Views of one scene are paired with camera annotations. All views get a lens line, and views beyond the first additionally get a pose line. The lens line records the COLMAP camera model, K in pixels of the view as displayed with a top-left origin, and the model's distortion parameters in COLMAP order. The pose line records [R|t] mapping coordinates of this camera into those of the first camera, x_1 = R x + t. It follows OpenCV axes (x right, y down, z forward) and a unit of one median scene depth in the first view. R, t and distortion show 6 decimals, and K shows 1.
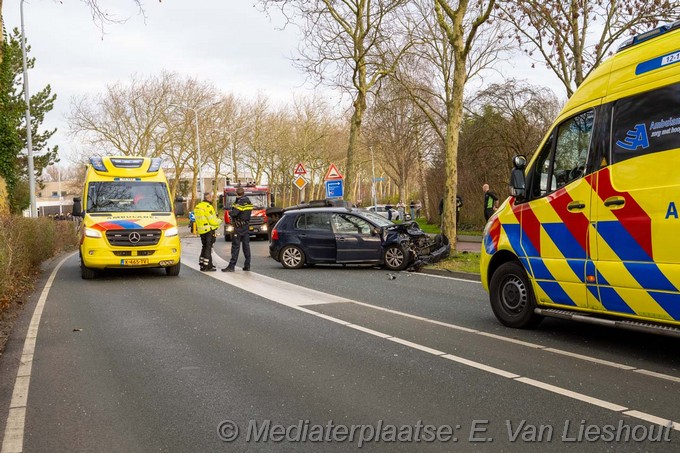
lens RADIAL K [[740.4, 0, 341.4], [0, 740.4, 223.8], [0, 0, 1]] dist [0.014205, 0.000000]
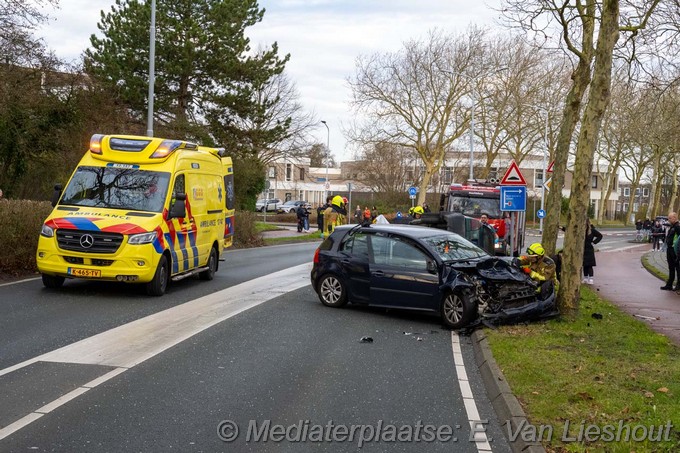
lens RADIAL K [[978.3, 0, 341.5], [0, 978.3, 231.2], [0, 0, 1]] dist [0.035006, 0.000000]
pose [[0.900890, 0.093945, -0.423759, 0.209529], [-0.092123, 0.995438, 0.024834, -0.022256], [0.424159, 0.016665, 0.905434, 0.096327]]
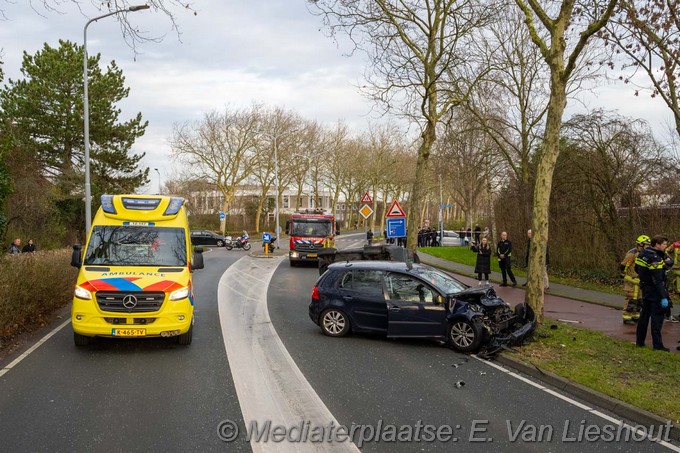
lens RADIAL K [[627.4, 0, 304.5], [0, 627.4, 236.0], [0, 0, 1]] dist [0.000062, 0.000000]
pose [[0.984940, 0.041095, -0.167943, 0.008618], [-0.040186, 0.999153, 0.008814, -0.034739], [0.168163, -0.001932, 0.985757, 0.193557]]
